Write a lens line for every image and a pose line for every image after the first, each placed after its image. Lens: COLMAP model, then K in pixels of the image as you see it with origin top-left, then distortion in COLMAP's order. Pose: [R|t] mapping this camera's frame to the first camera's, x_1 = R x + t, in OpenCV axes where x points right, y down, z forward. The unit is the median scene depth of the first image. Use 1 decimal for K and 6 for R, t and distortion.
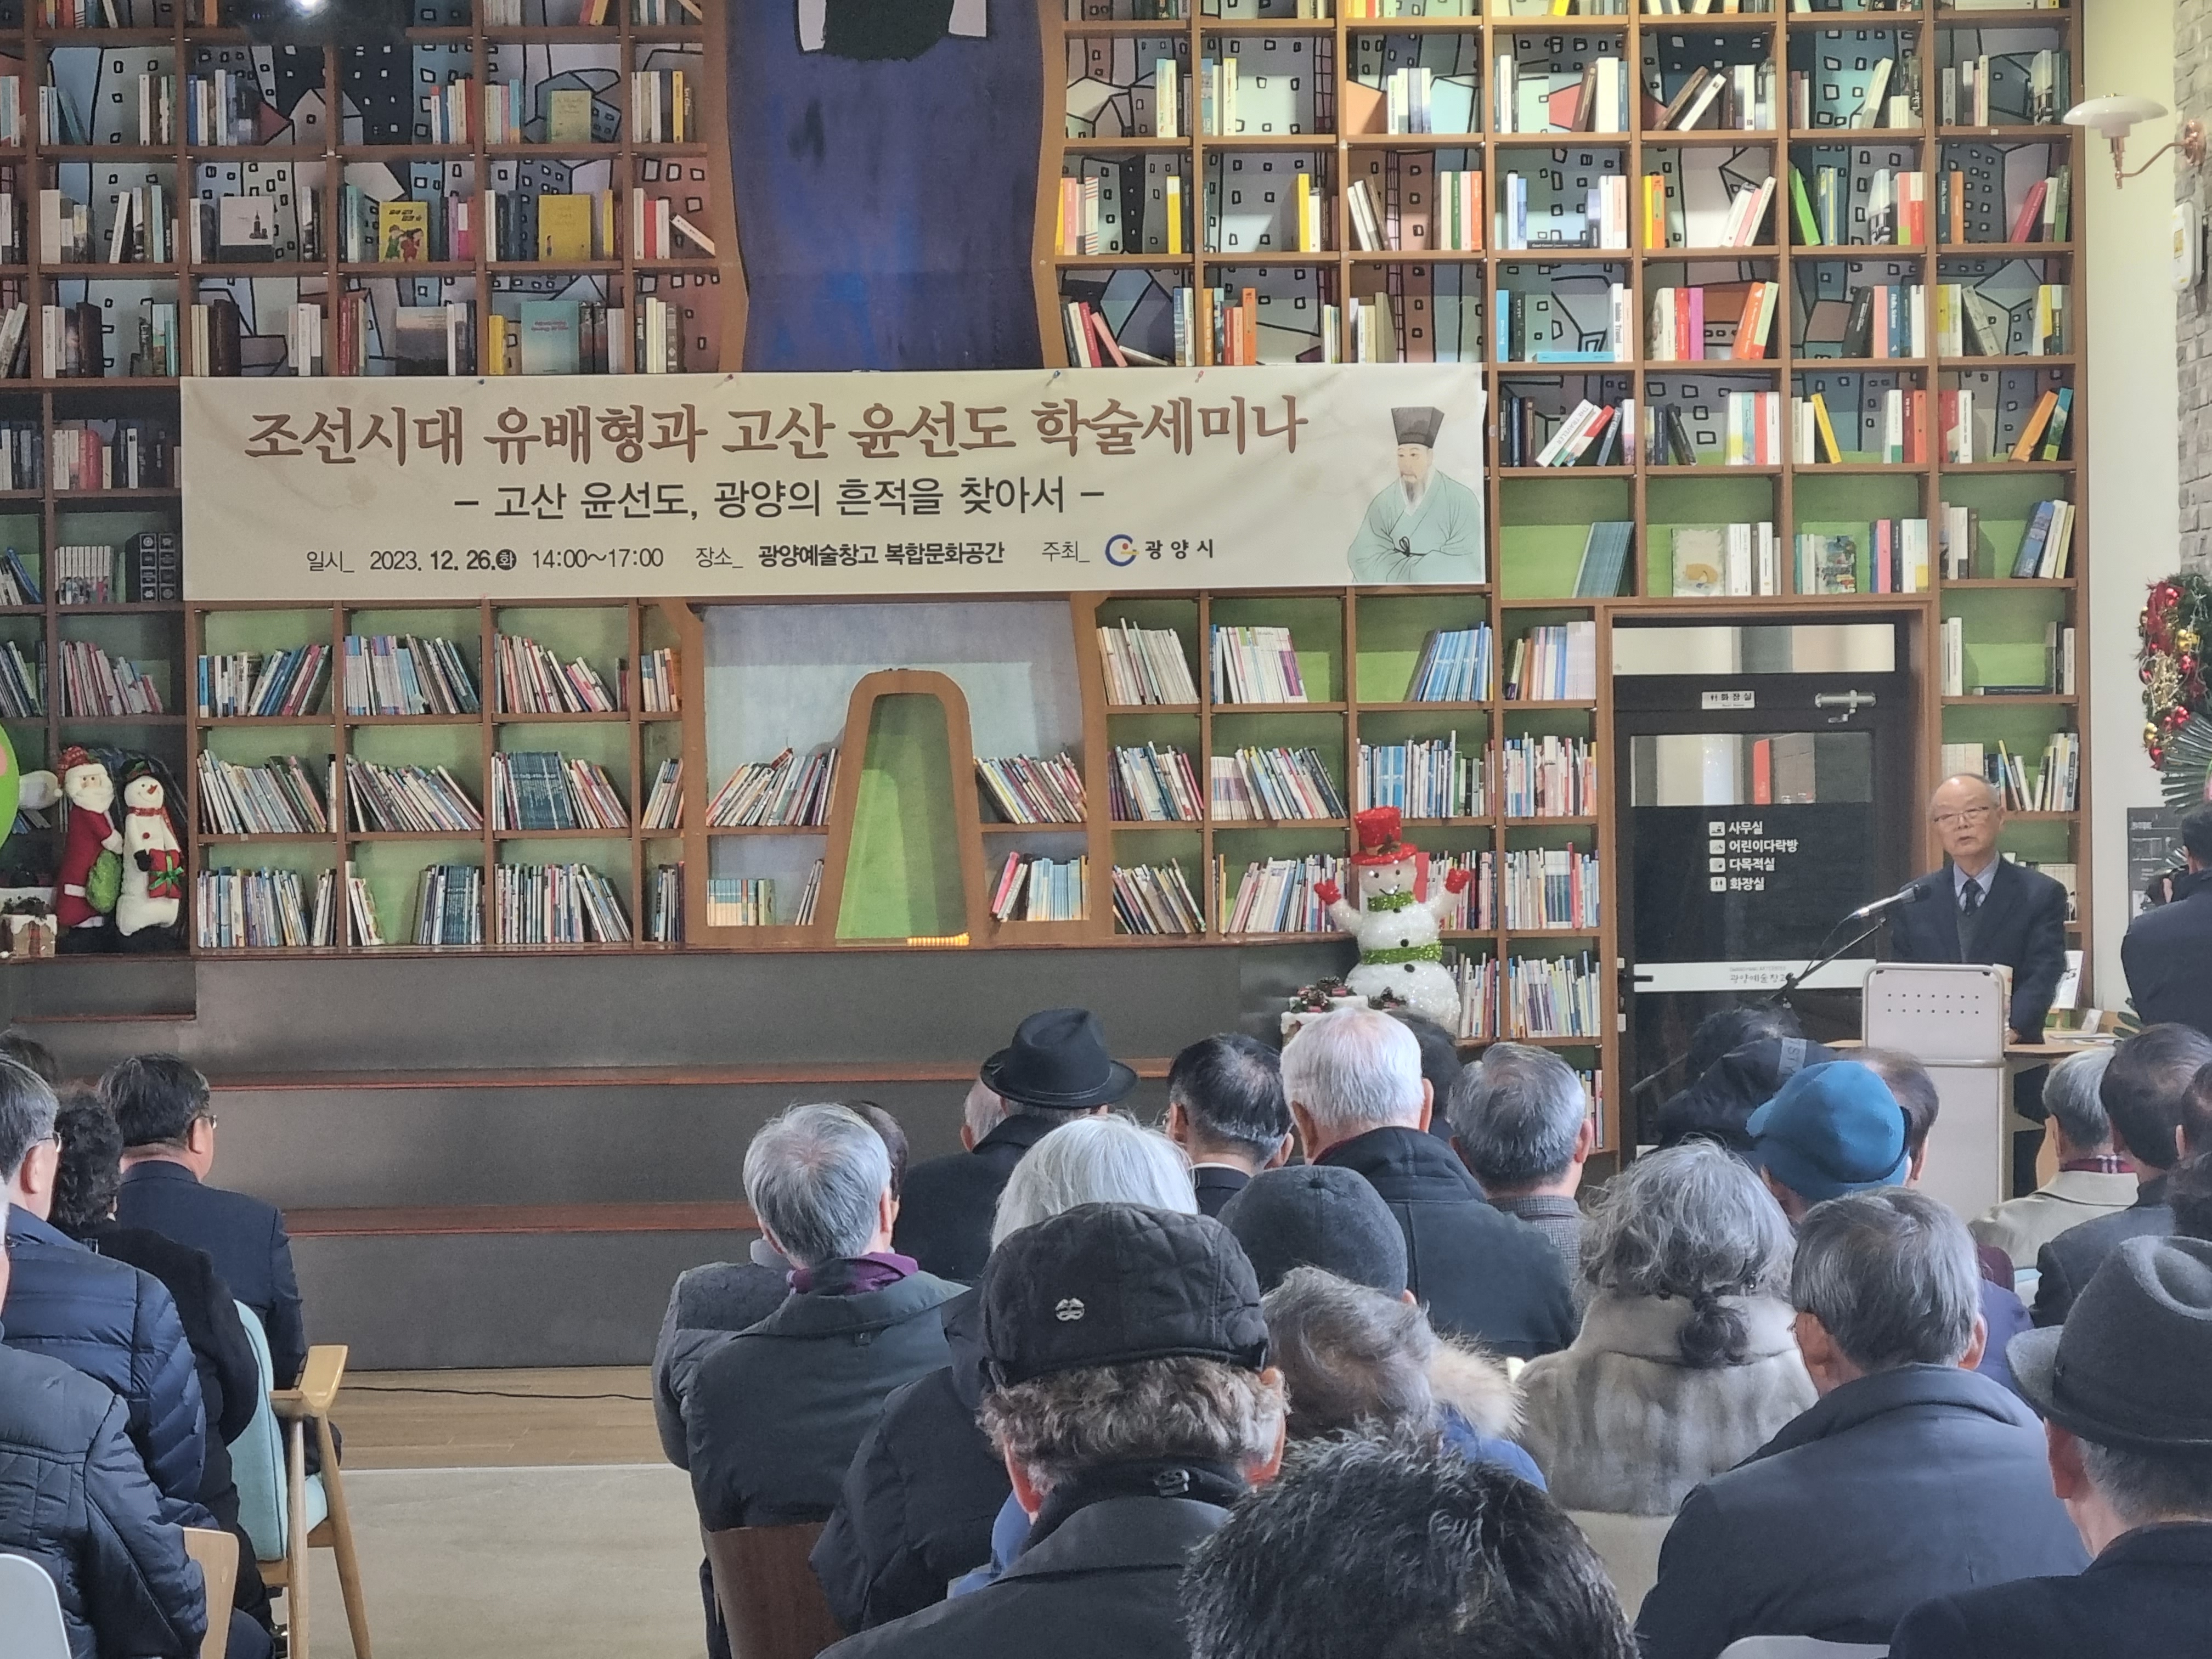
lens RADIAL K [[3119.7, 0, 1102.9], [0, 3119.7, 825.3], [0, 0, 1]] dist [0.079268, 0.000000]
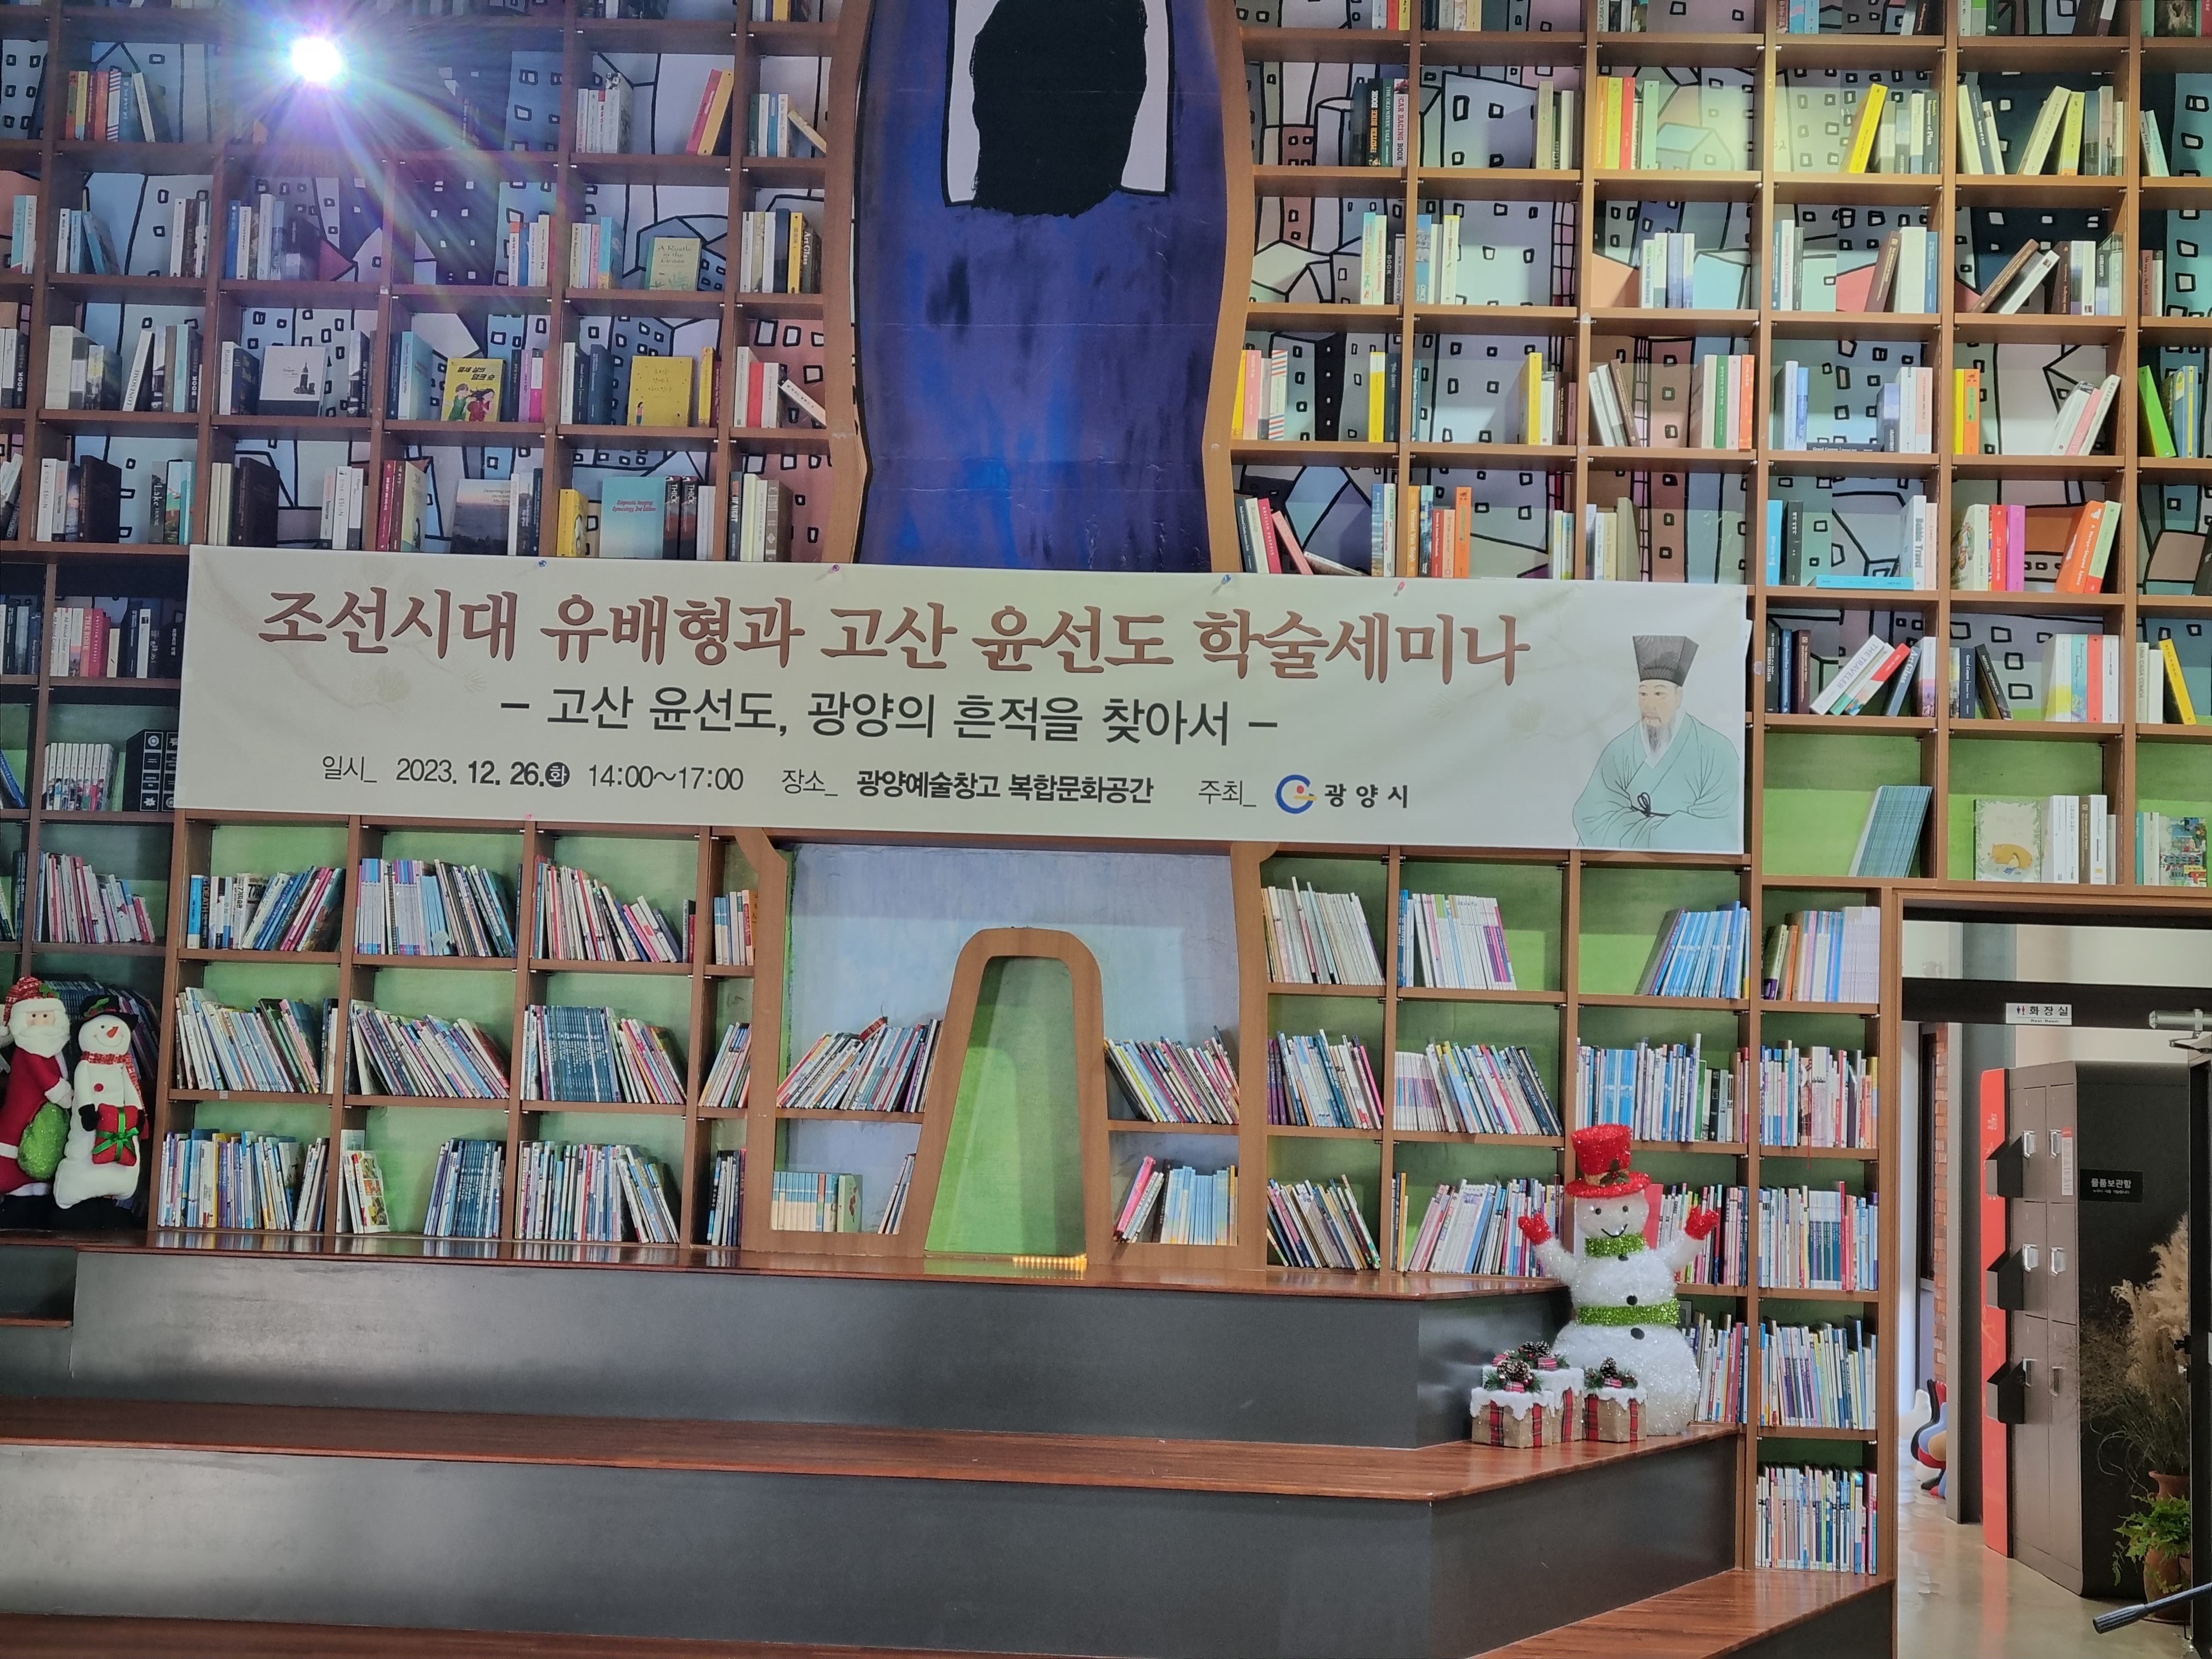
lens RADIAL K [[3119.7, 0, 1114.1], [0, 3119.7, 820.2], [0, 0, 1]] dist [0.079268, 0.000000]
pose [[0.997086, 0.043129, -0.062926, 0.010177], [-0.048957, 0.994347, -0.094219, -0.001559], [0.058507, 0.097026, 0.993561, 0.180513]]
